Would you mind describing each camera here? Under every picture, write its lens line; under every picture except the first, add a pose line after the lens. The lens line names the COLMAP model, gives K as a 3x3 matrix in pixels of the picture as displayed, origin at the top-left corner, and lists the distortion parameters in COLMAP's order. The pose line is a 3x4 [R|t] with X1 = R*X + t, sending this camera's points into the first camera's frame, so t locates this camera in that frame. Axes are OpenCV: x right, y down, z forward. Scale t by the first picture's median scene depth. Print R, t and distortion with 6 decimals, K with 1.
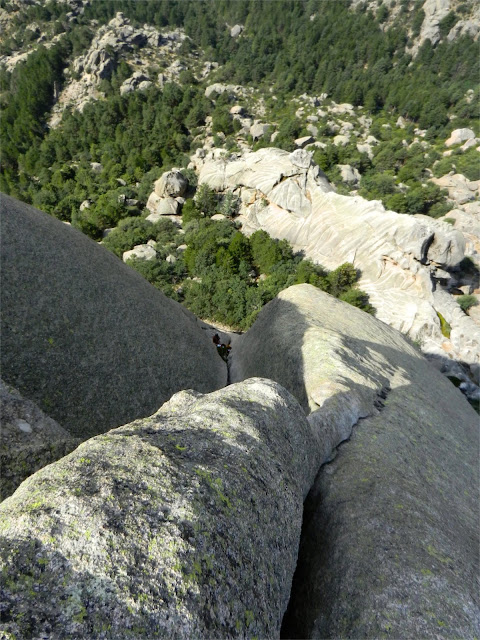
lens RADIAL K [[472.8, 0, 240.0], [0, 472.8, 320.0], [0, 0, 1]] dist [0.003630, 0.005700]
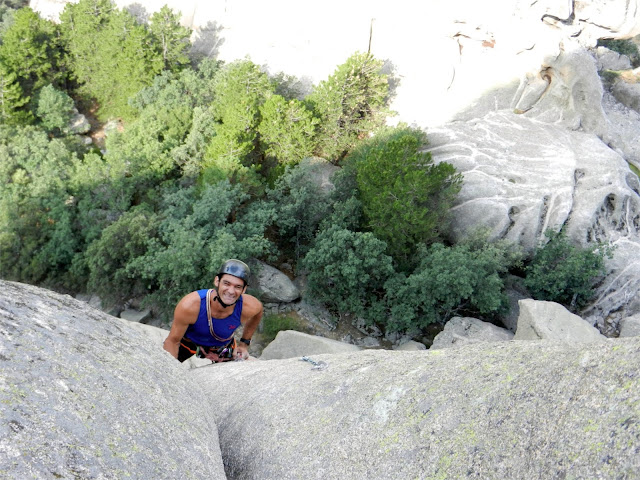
lens RADIAL K [[1018.4, 0, 320.0], [0, 1018.4, 240.0], [0, 0, 1]] dist [-0.027571, -0.056506]
pose [[0.955740, -0.133548, 0.262156, -0.014091], [0.138794, 0.990320, -0.001512, 0.010966], [-0.259416, 0.037830, 0.965024, 0.296202]]
